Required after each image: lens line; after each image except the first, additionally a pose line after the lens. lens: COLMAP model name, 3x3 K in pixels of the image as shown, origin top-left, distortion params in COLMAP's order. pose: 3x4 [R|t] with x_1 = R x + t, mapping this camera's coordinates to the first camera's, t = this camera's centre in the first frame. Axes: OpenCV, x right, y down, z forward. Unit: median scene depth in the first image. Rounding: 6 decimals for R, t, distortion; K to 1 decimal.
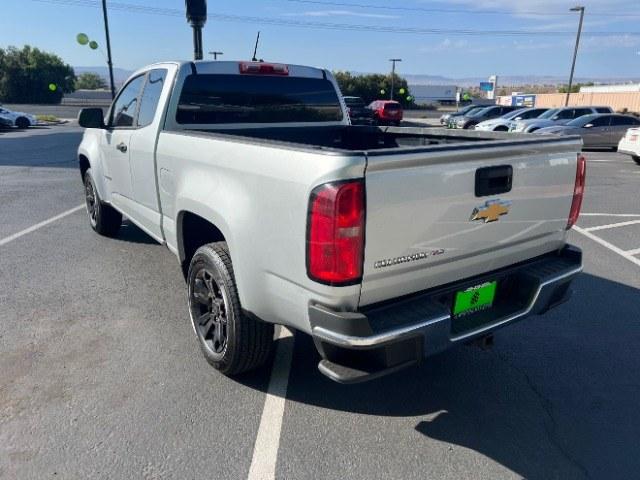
lens RADIAL K [[487.8, 0, 331.2], [0, 487.8, 236.4], [0, 0, 1]] dist [0.043478, -0.049697]
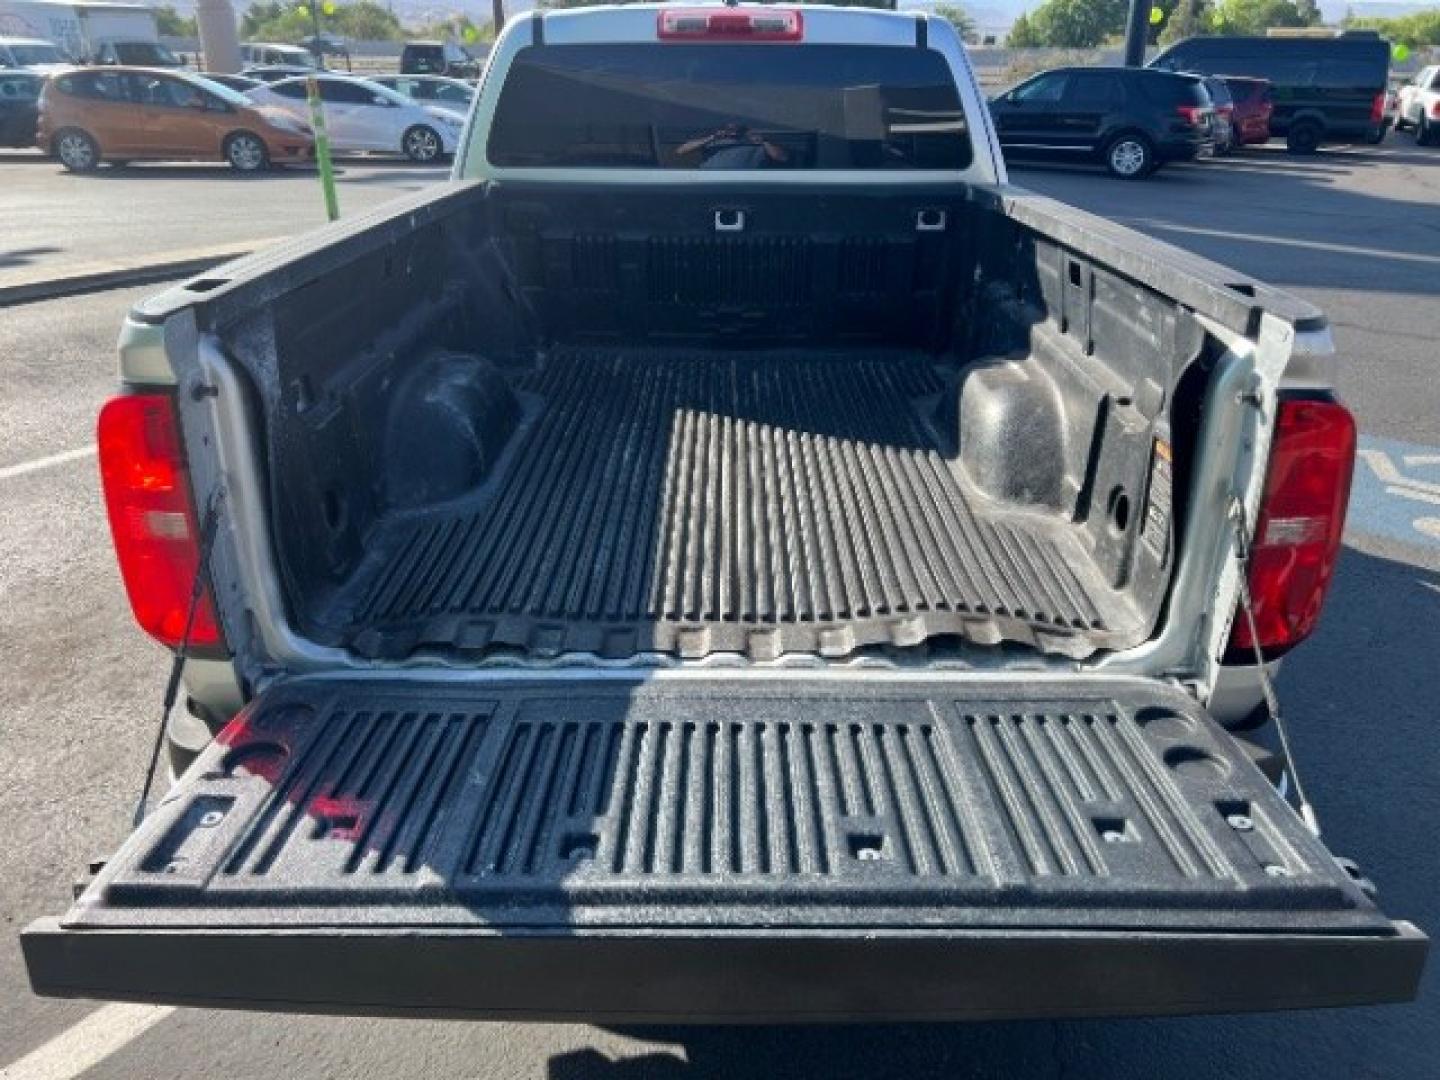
lens RADIAL K [[1097.4, 0, 752.4], [0, 1097.4, 527.9], [0, 0, 1]] dist [0.043478, -0.049697]
pose [[0.818301, 0.223870, -0.529401, 0.631697], [-0.156169, 0.972981, 0.170057, -0.161625], [0.553168, -0.056482, 0.831153, 0.402067]]
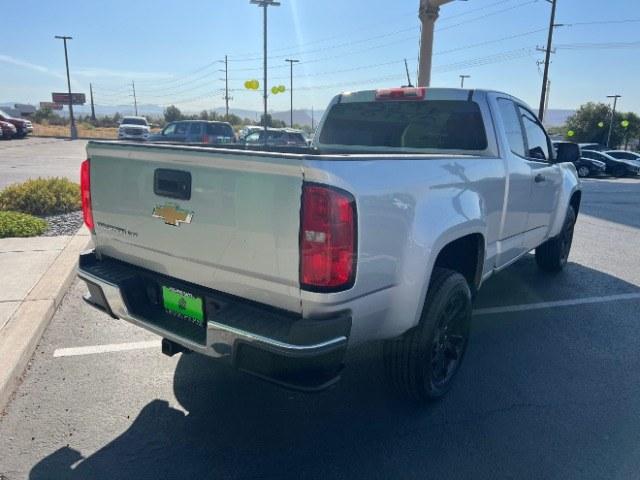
lens RADIAL K [[483.3, 0, 326.8], [0, 483.3, 245.9], [0, 0, 1]] dist [0.009692, -0.018451]
pose [[0.313340, 0.206319, -0.926958, 1.214070], [-0.281557, 0.952408, 0.116808, -0.174852], [0.906942, 0.224391, 0.356519, 0.858040]]
